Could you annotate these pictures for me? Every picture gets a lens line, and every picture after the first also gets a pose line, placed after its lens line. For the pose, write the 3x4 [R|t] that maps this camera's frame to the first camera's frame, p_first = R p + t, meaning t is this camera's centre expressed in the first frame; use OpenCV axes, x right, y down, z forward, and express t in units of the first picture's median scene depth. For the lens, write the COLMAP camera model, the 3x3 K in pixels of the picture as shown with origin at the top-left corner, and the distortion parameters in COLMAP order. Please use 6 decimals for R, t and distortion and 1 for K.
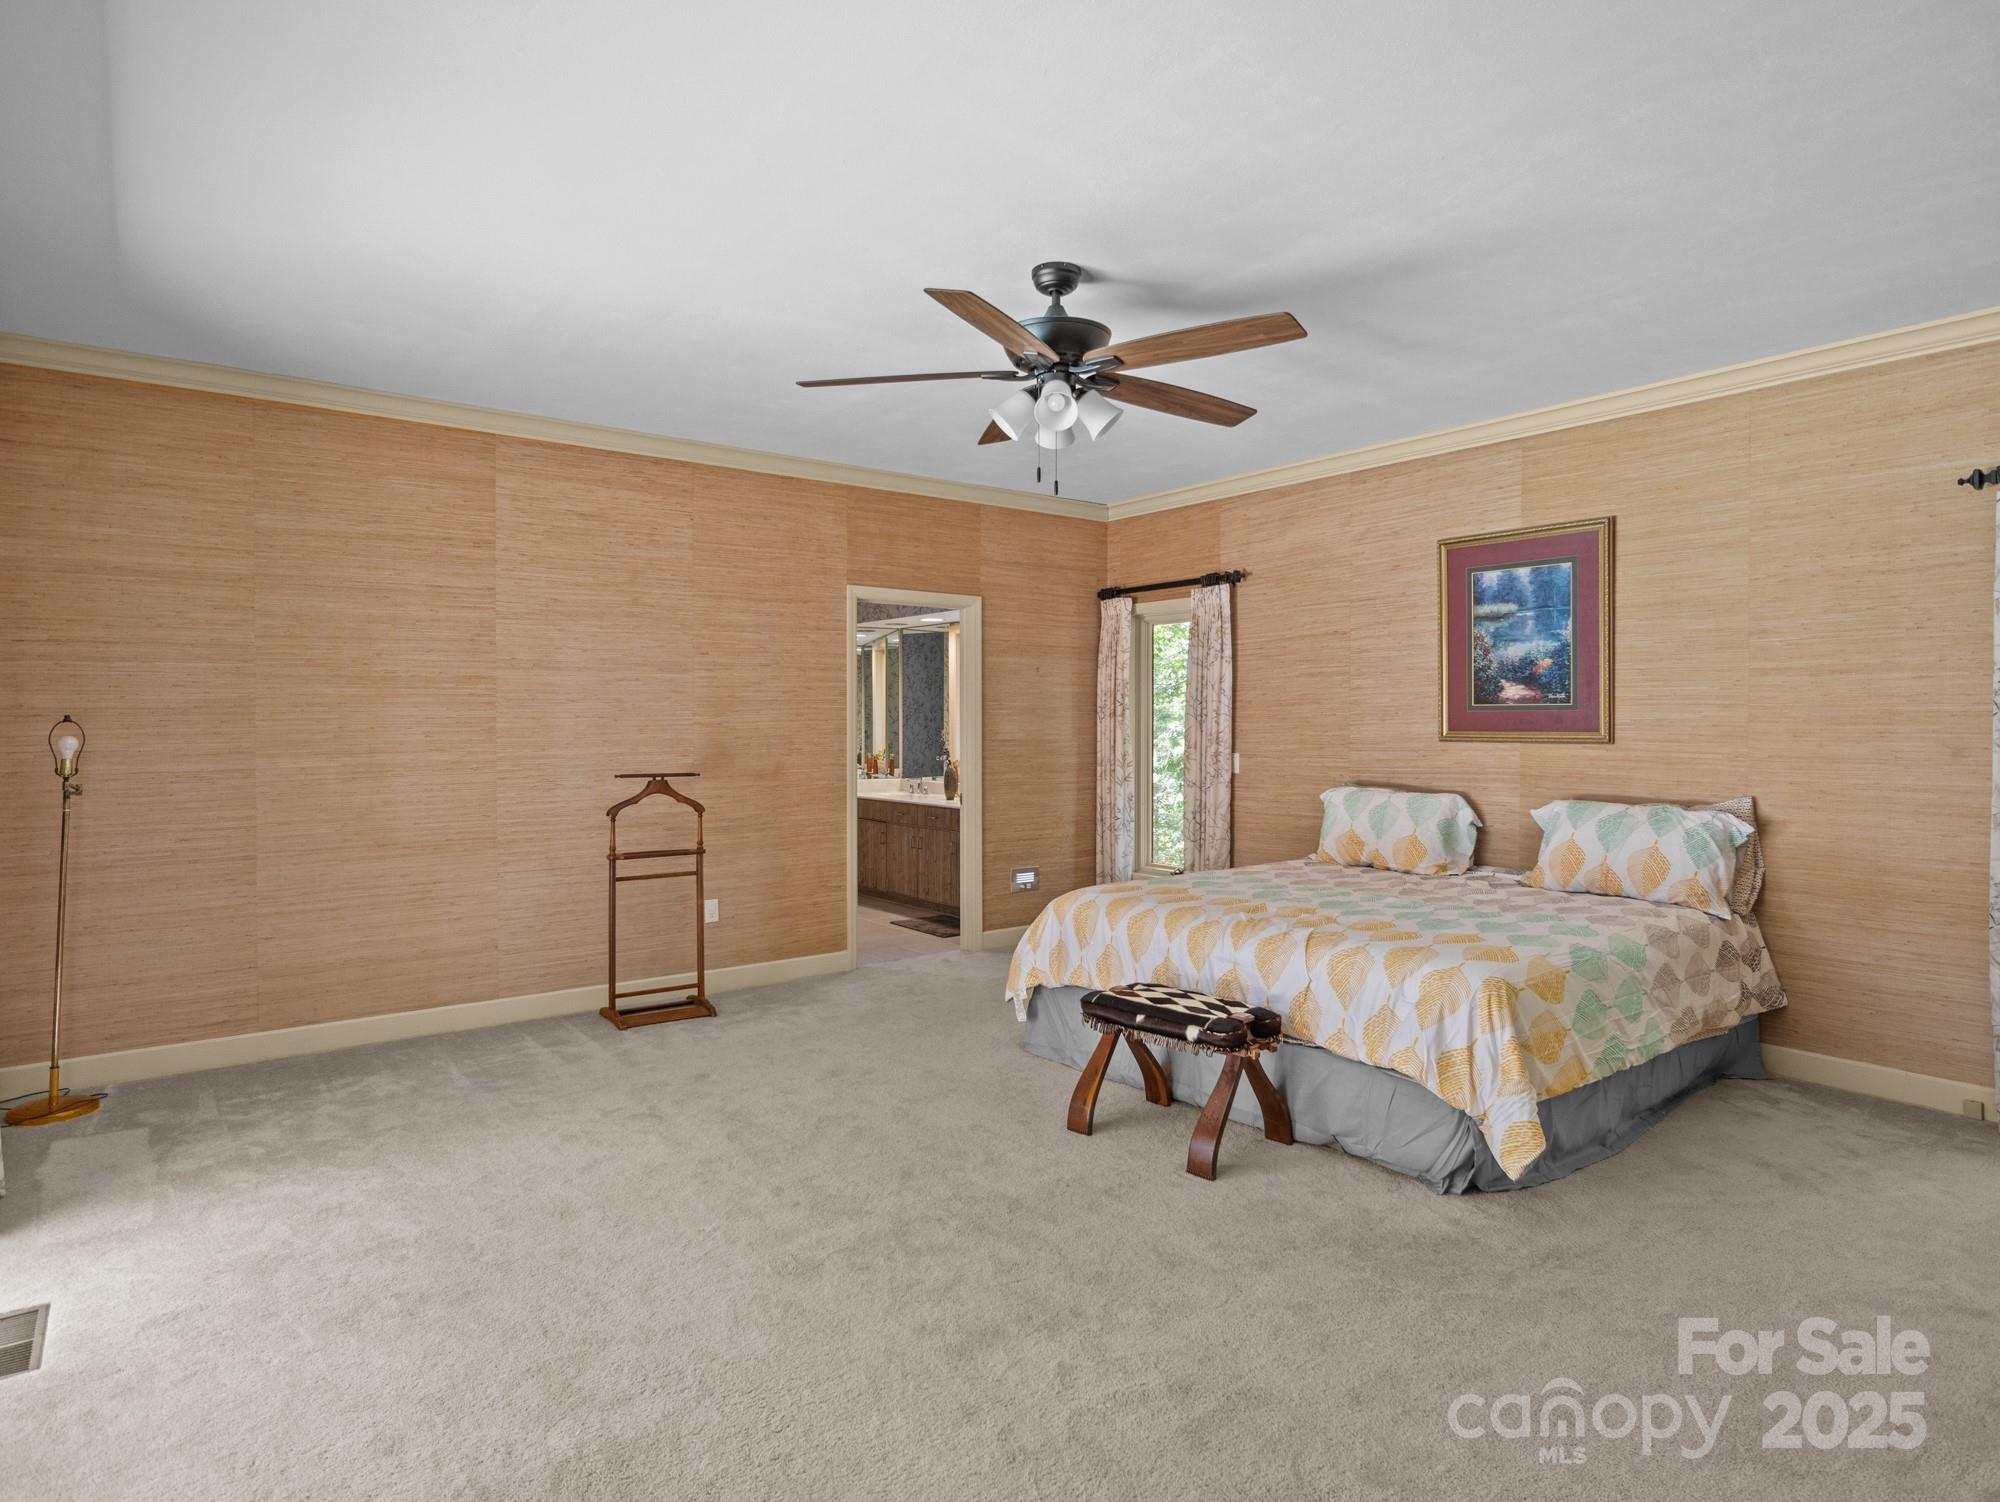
lens RADIAL K [[1131.2, 0, 1000.5], [0, 1131.2, 746.4], [0, 0, 1]] dist [-0.013292, 0.003607]
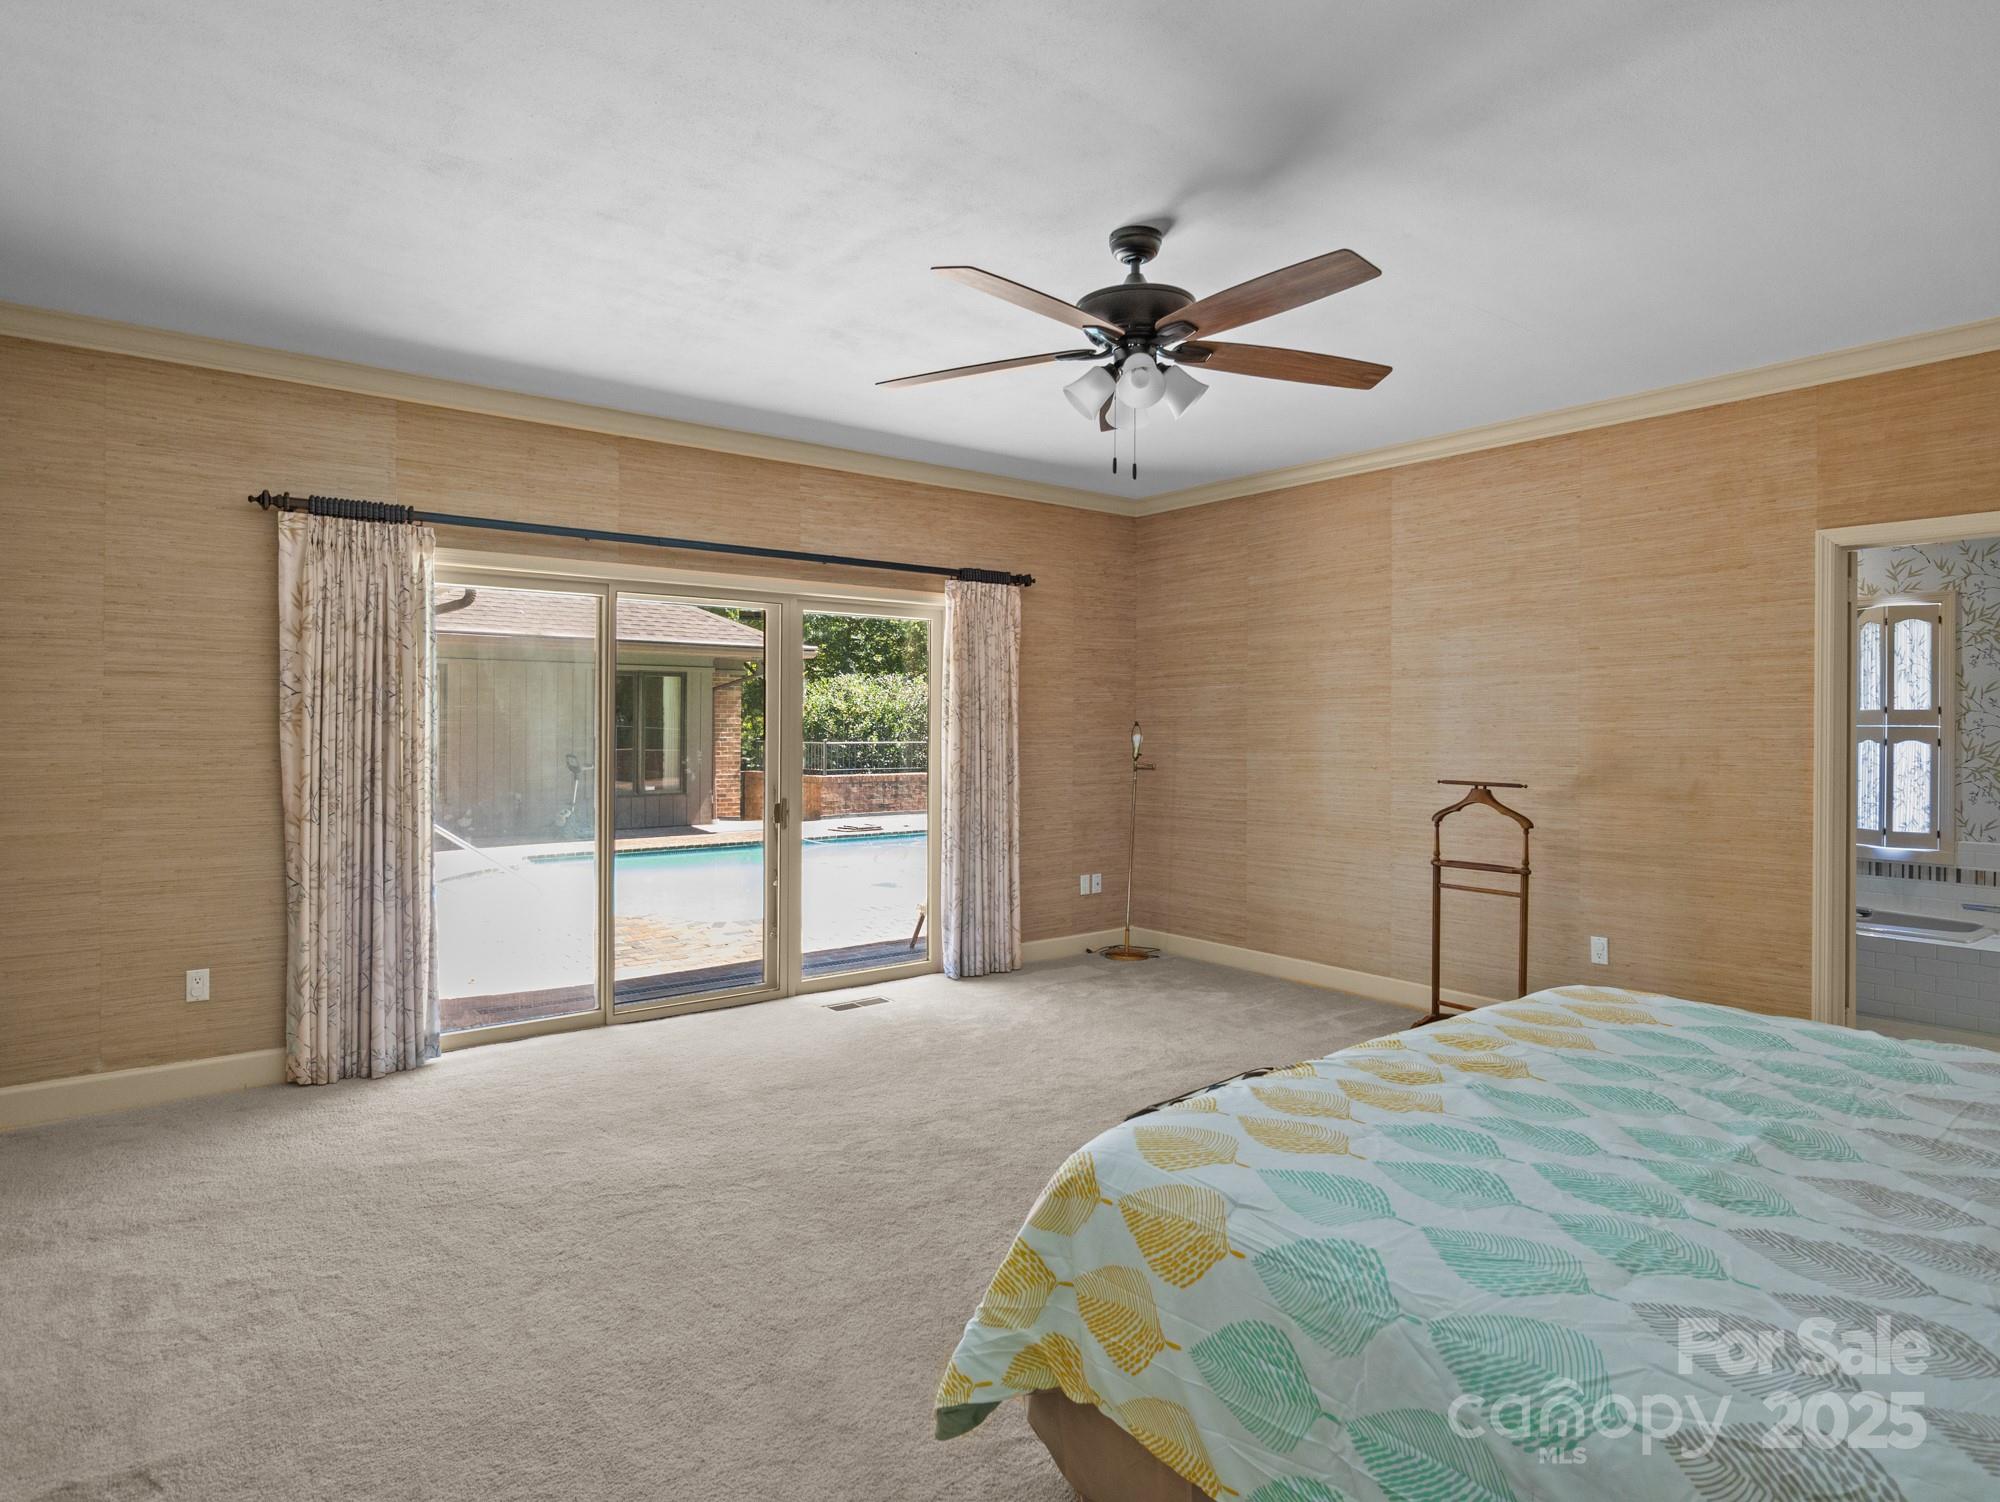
lens RADIAL K [[1131.2, 0, 992.8], [0, 1131.2, 735.2], [0, 0, 1]] dist [-0.013292, 0.003607]
pose [[0.011237, 0.010342, -0.999883, 0.643664], [-0.025848, 0.999615, 0.010048, -0.014219], [0.999603, 0.025732, 0.011500, 0.583406]]
